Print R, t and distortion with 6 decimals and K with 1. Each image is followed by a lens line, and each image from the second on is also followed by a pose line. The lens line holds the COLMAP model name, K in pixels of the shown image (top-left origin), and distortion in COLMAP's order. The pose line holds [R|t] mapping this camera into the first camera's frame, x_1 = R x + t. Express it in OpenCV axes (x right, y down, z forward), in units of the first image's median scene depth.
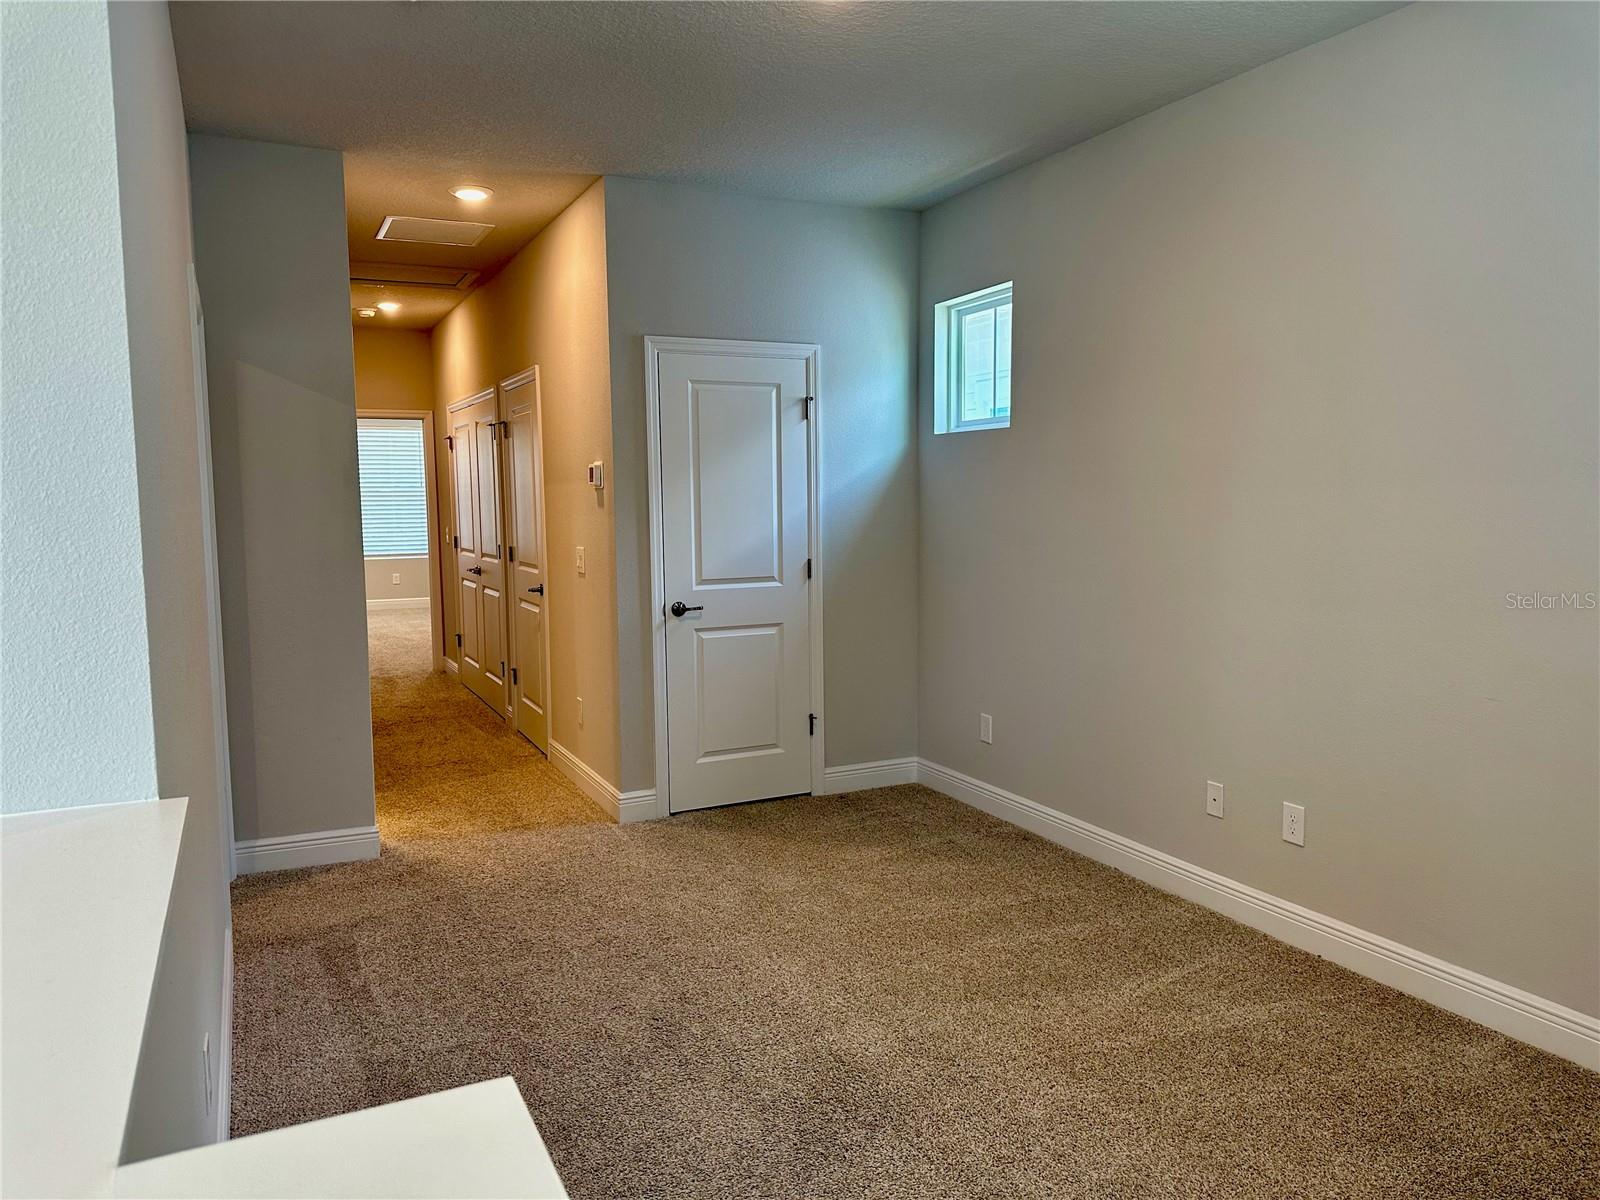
lens RADIAL K [[1121.9, 0, 810.5], [0, 1121.9, 588.5], [0, 0, 1]] dist [0.070707, -0.094025]
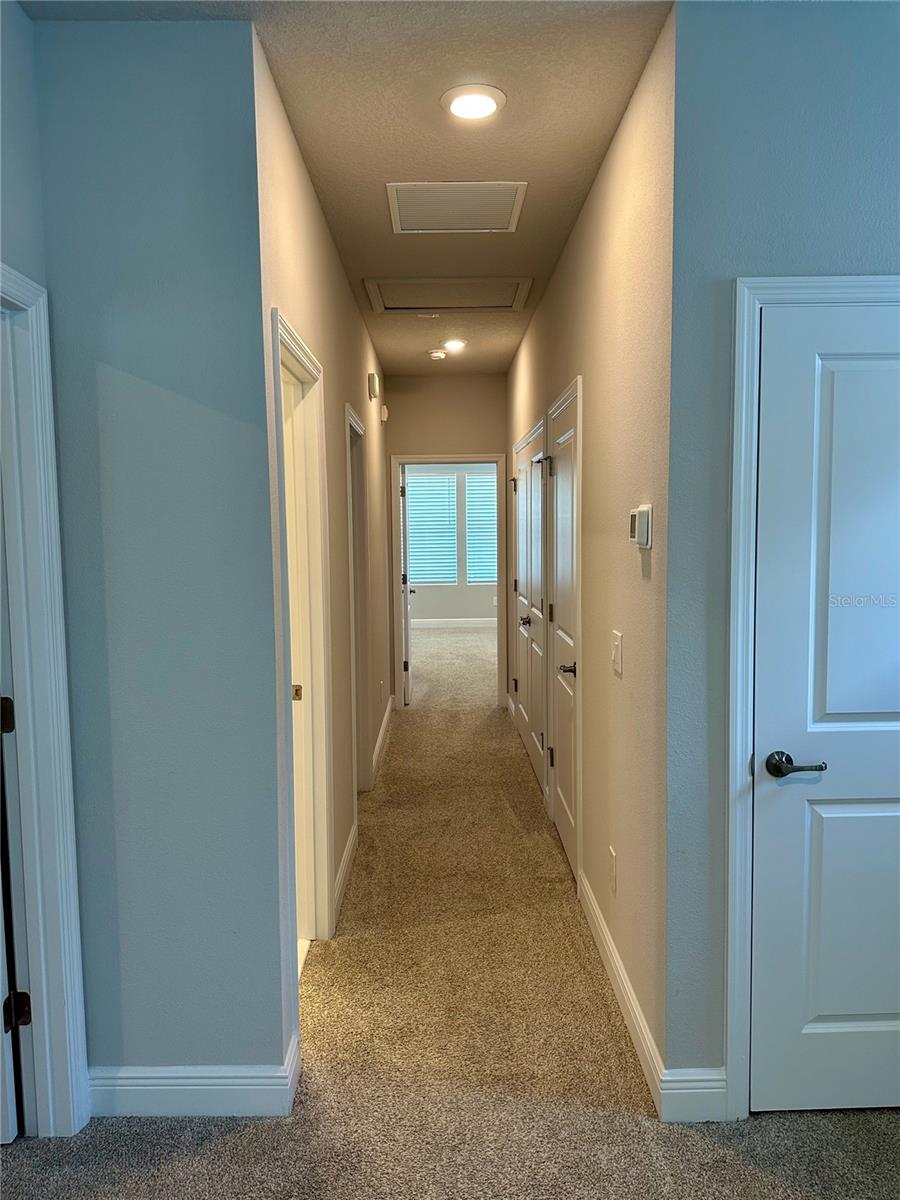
lens RADIAL K [[841.4, 0, 454.1], [0, 841.4, 598.2], [0, 0, 1]] dist [0.070707, -0.094025]
pose [[0.903941, 0.035978, -0.426140, -0.085156], [-0.033868, 0.999348, 0.012531, -0.063947], [0.426313, 0.003105, 0.904570, 0.539254]]
